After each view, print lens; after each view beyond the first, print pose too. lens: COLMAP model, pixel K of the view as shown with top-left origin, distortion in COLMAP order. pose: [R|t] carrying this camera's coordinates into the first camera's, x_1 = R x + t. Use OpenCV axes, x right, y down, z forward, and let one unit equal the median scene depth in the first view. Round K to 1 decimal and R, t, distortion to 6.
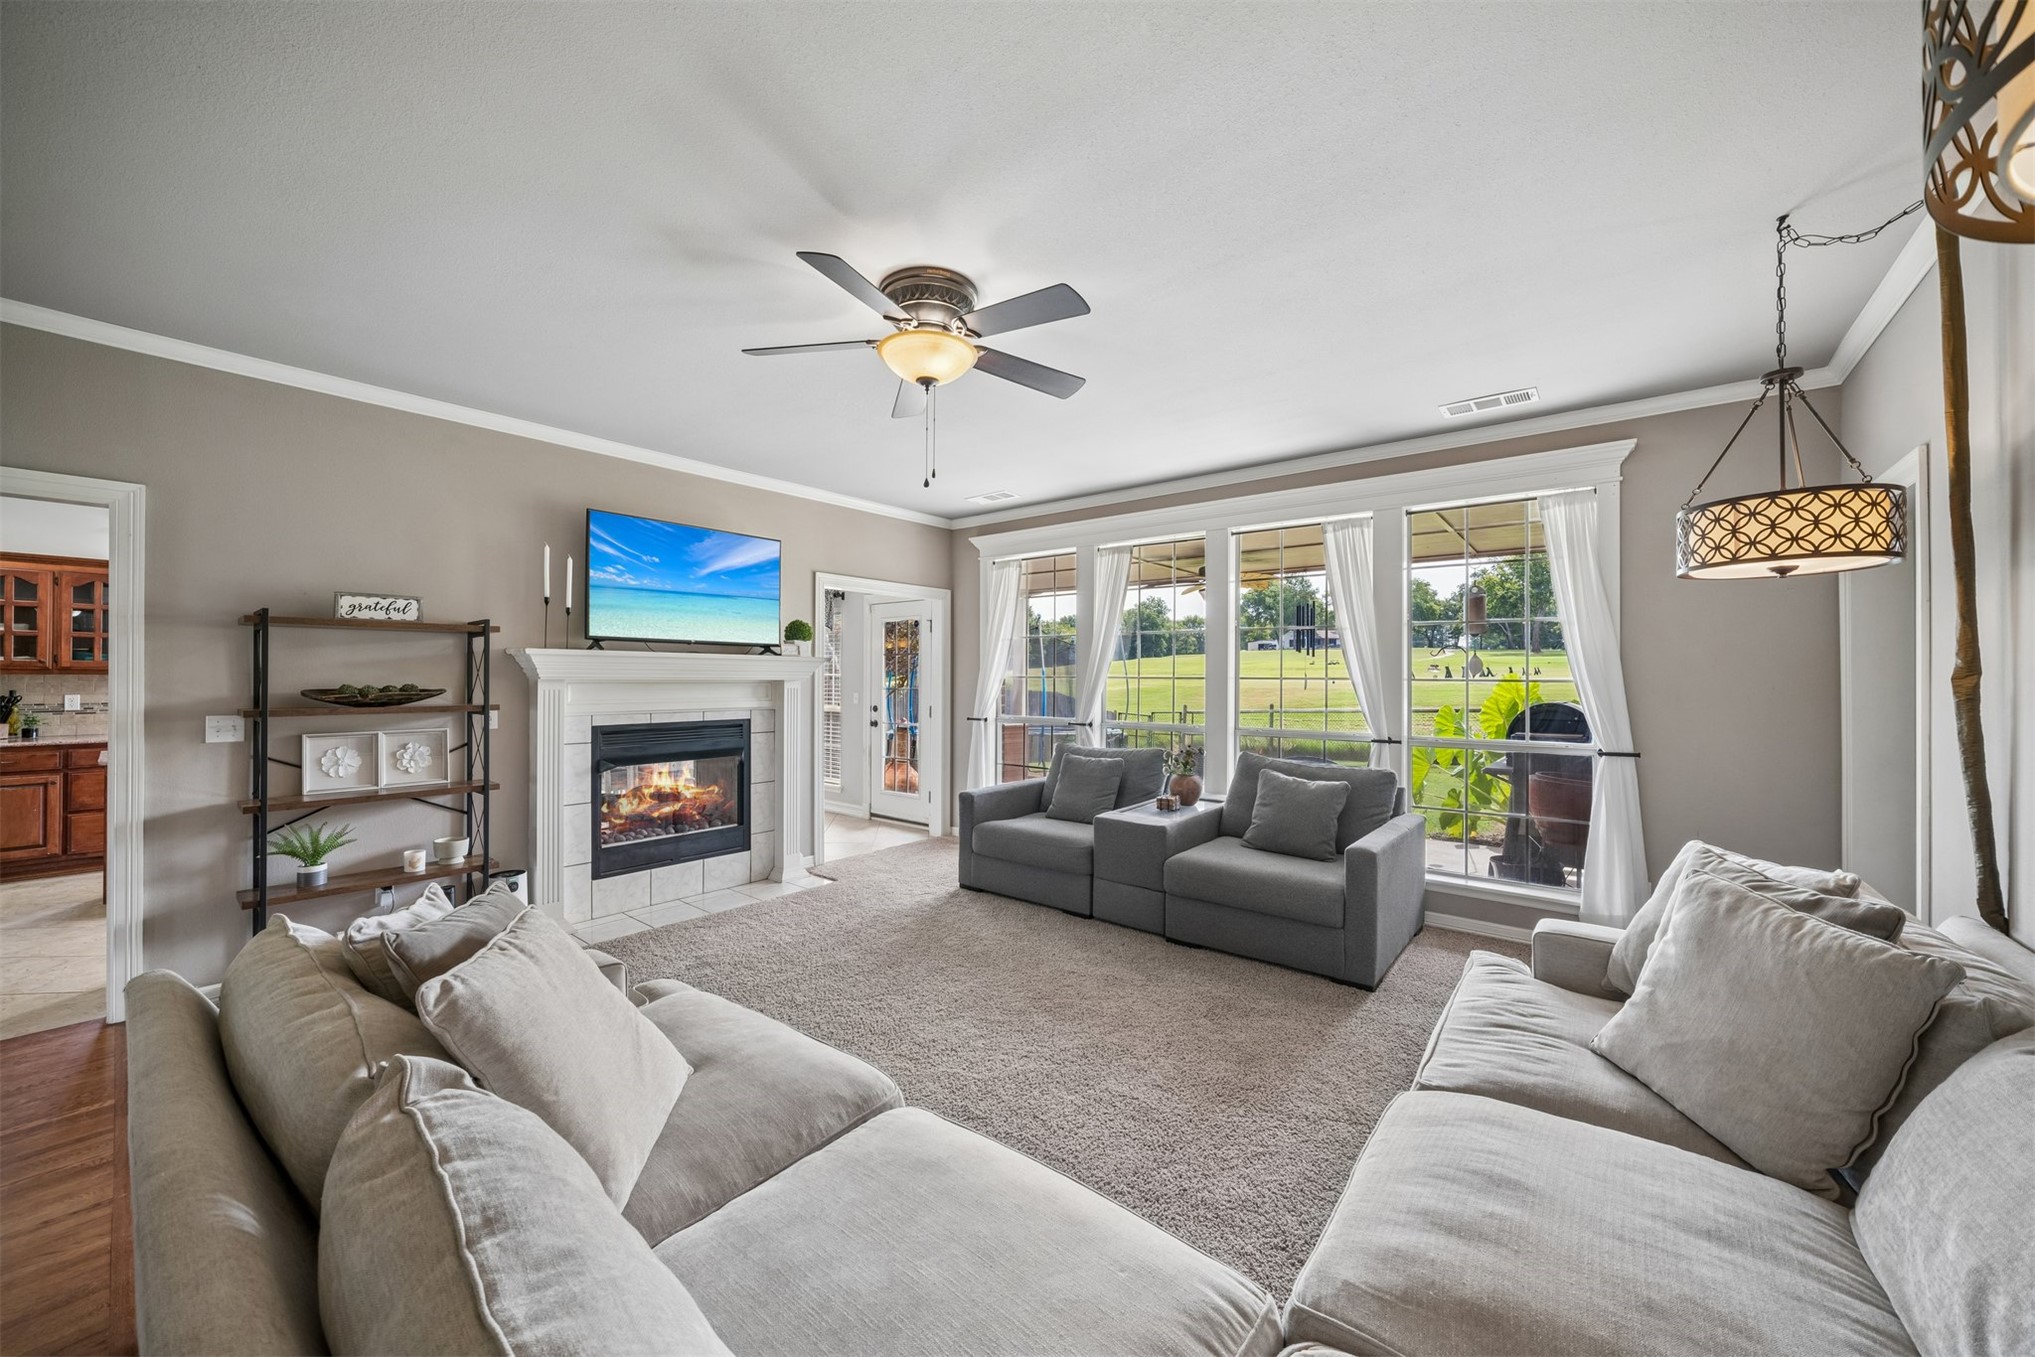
lens RADIAL K [[755.5, 0, 1018.0], [0, 755.5, 671.3], [0, 0, 1]] dist [-0.020243, 0.006093]
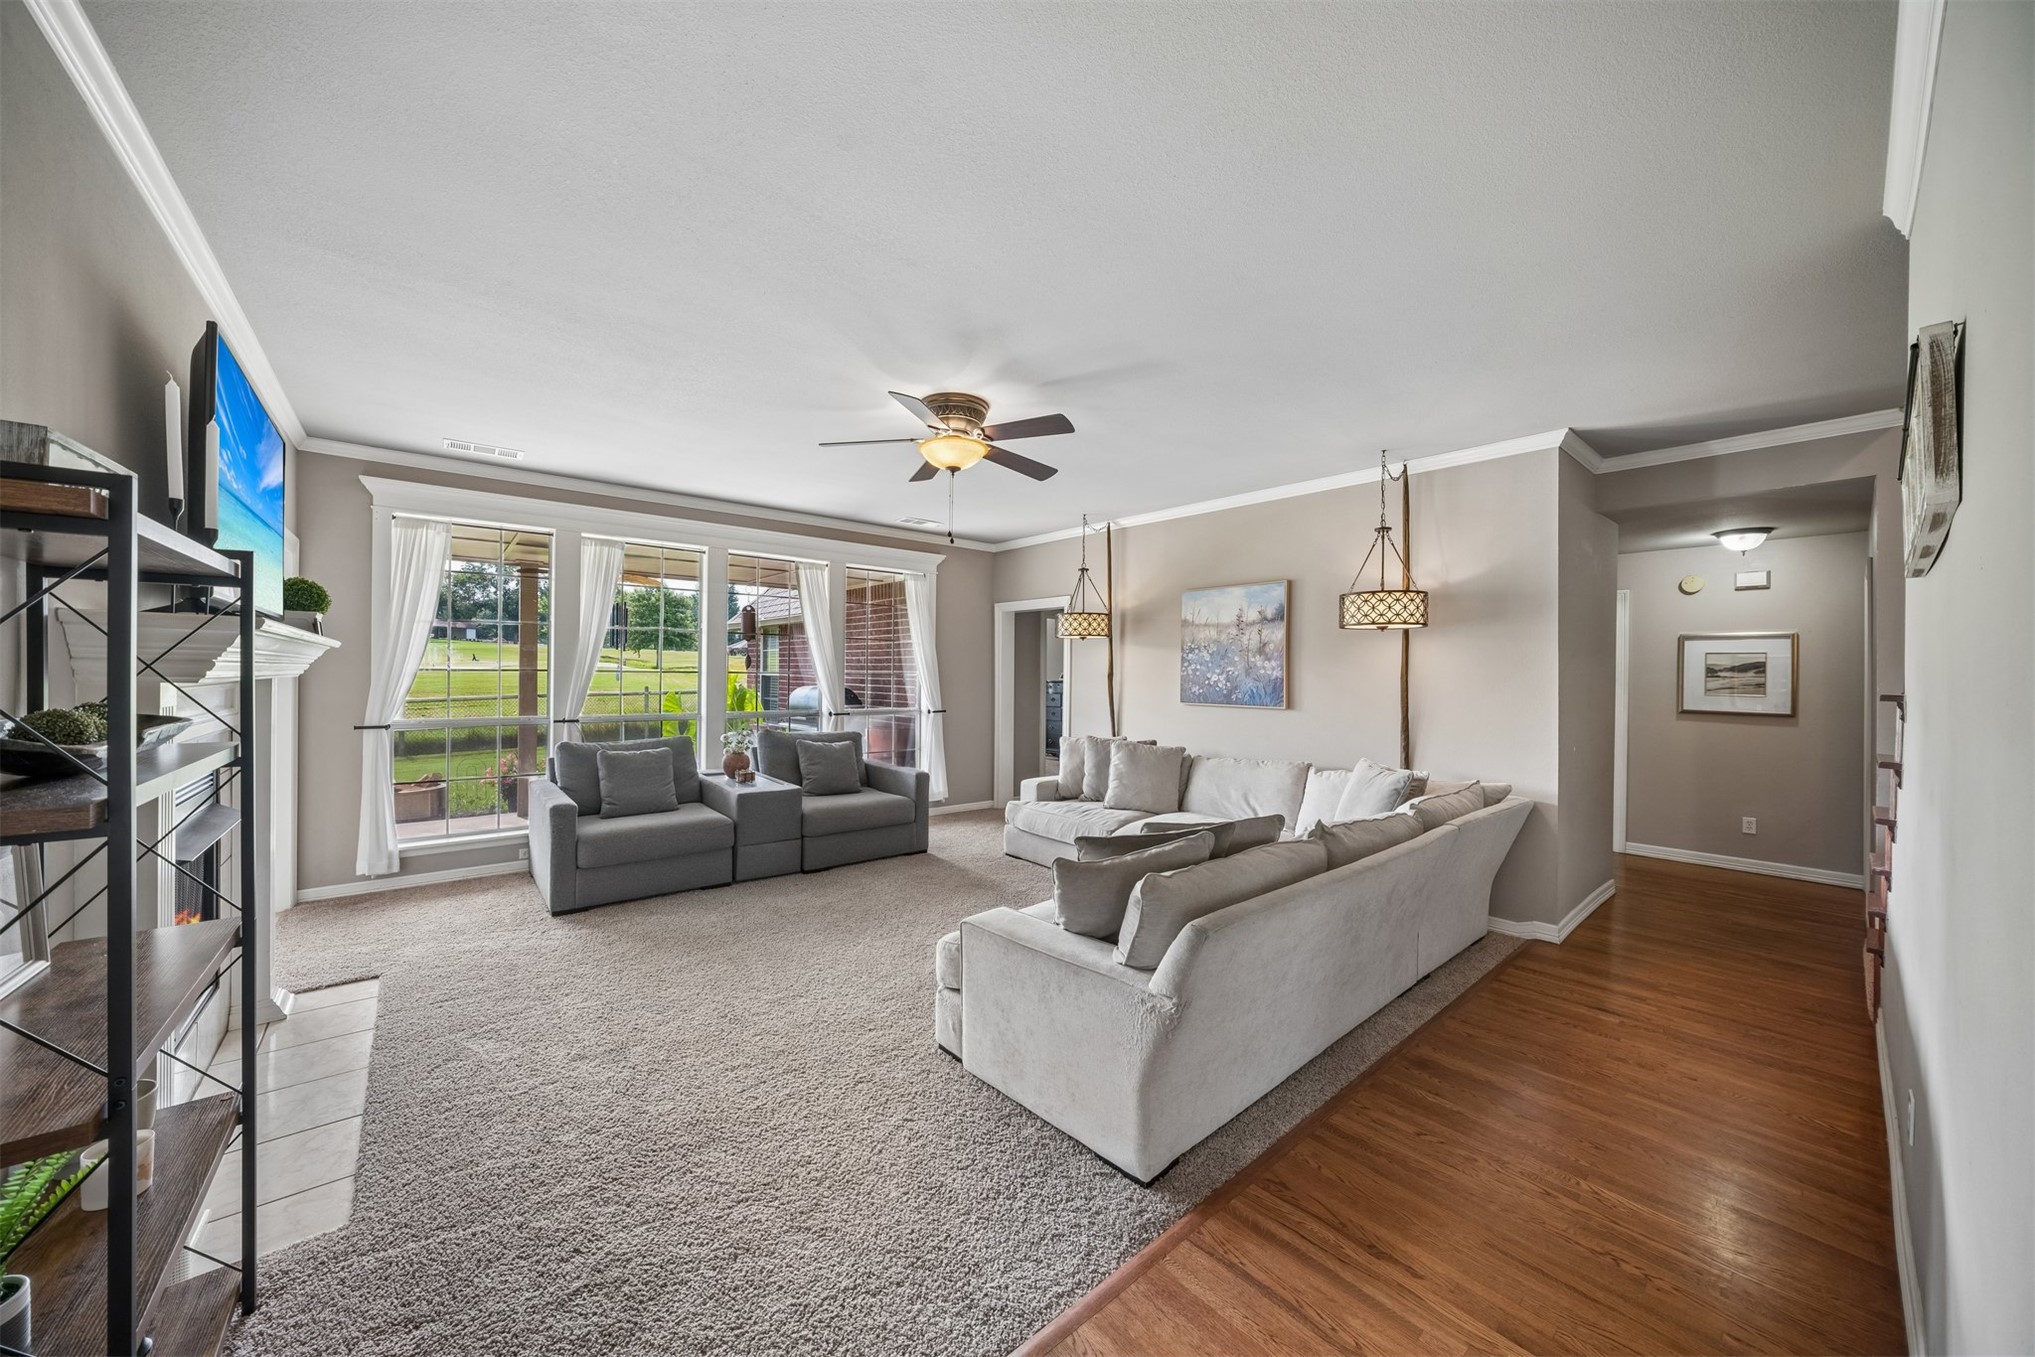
lens RADIAL K [[711.3, 0, 995.8], [0, 711.3, 675.7], [0, 0, 1]] dist [-0.008156, 0.001556]
pose [[0.193341, -0.008829, 0.981092, -0.917972], [-0.019106, 0.999736, 0.012762, -0.010298], [-0.980946, -0.021212, 0.193121, 0.423780]]
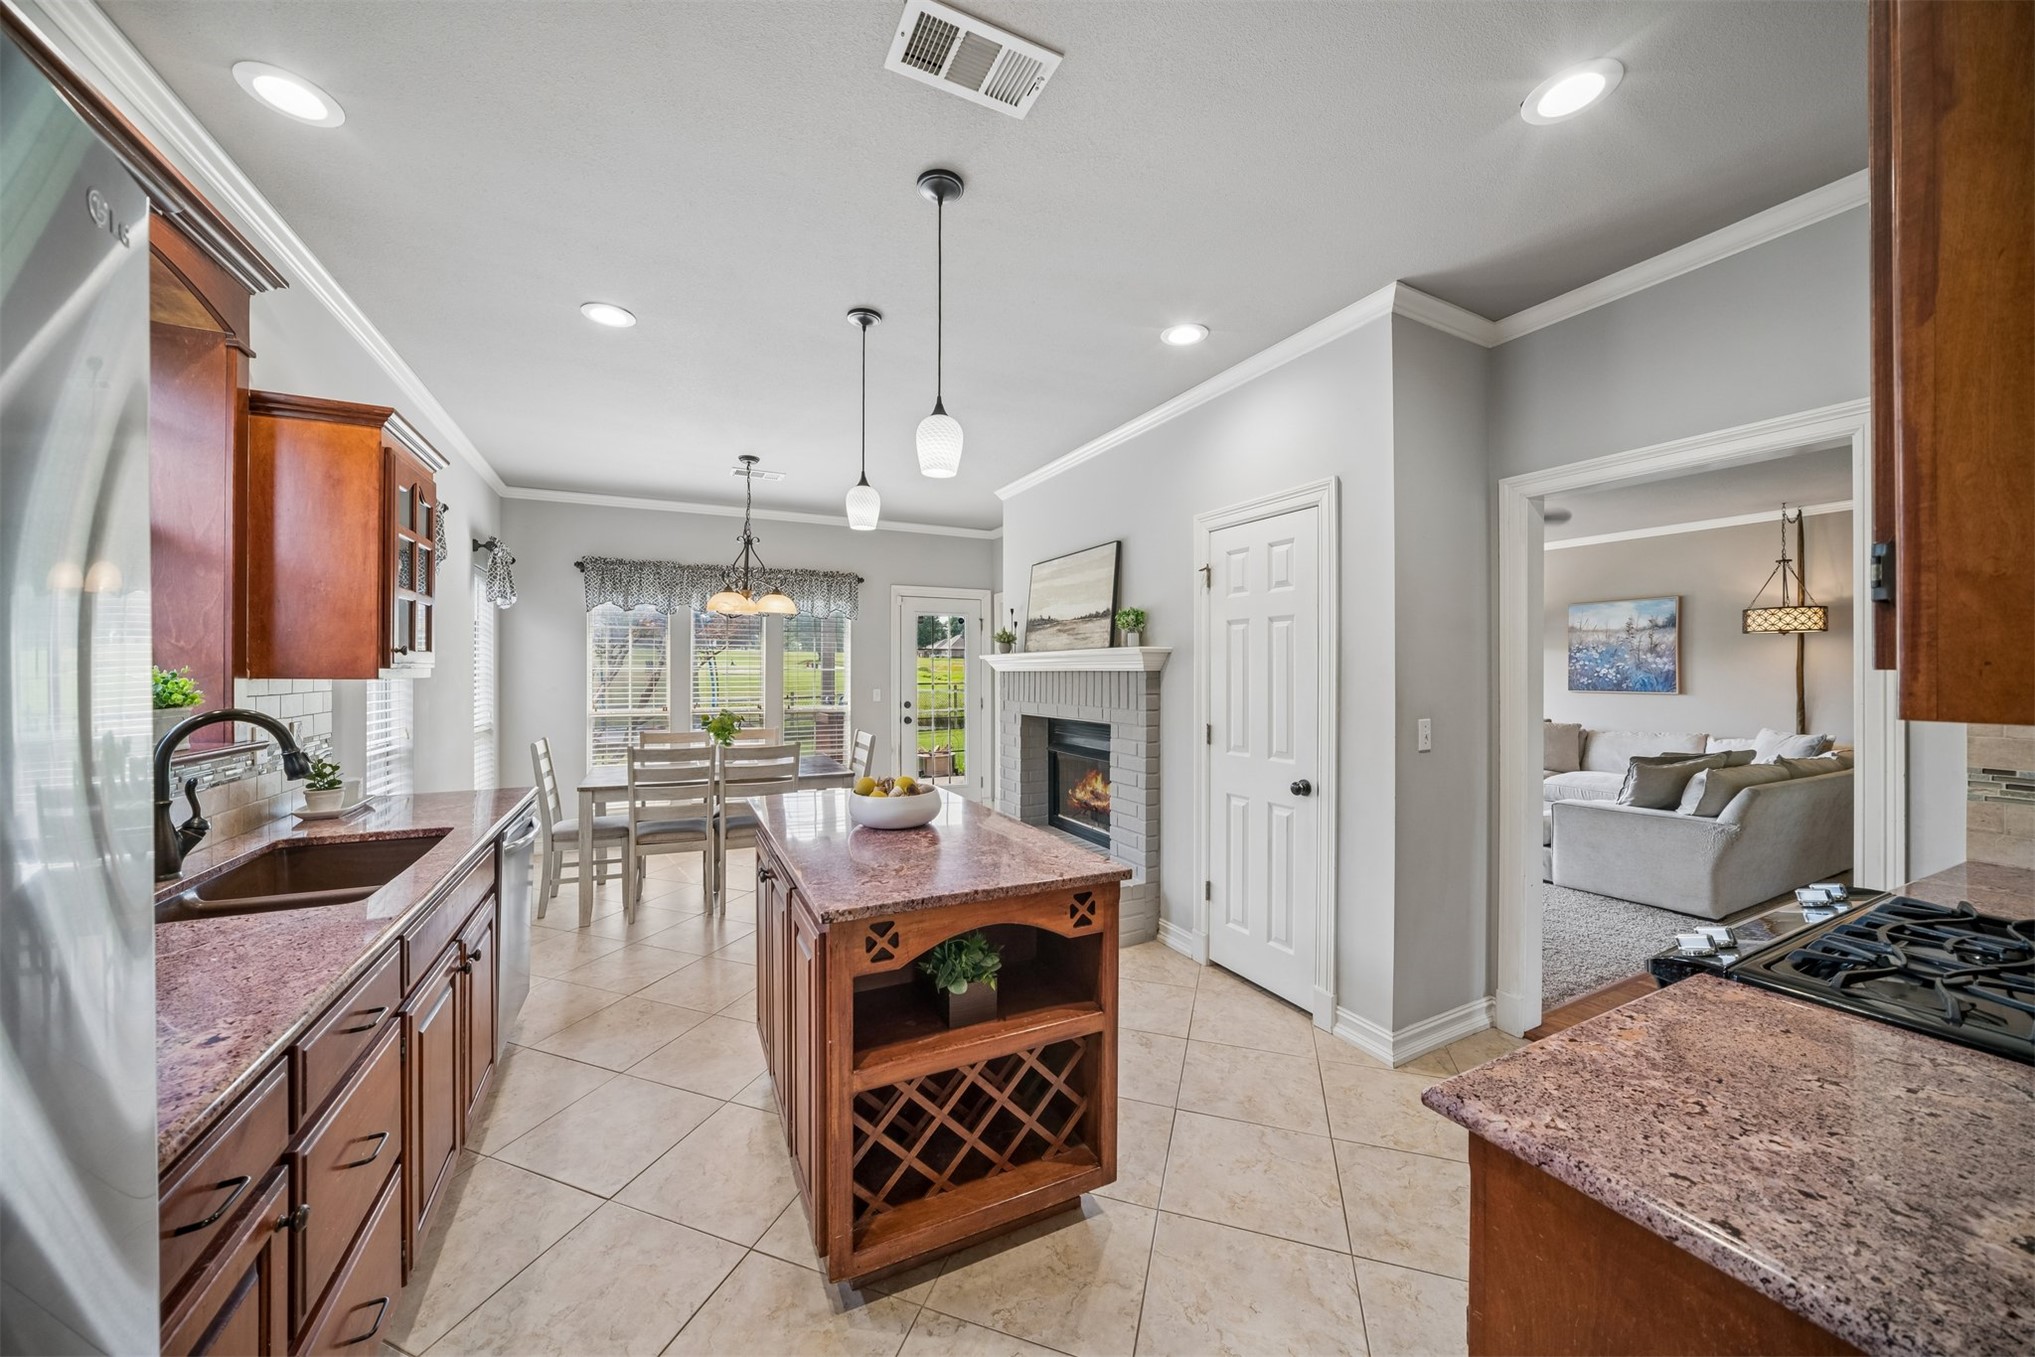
lens RADIAL K [[698.5, 0, 1020.2], [0, 698.5, 675.4], [0, 0, 1]] dist [0.000902, 0.000278]
pose [[0.405161, -0.011839, 0.914169, -1.952857], [-0.007865, 0.999834, 0.016434, -0.001142], [-0.914212, -0.013848, 0.405001, 1.061756]]
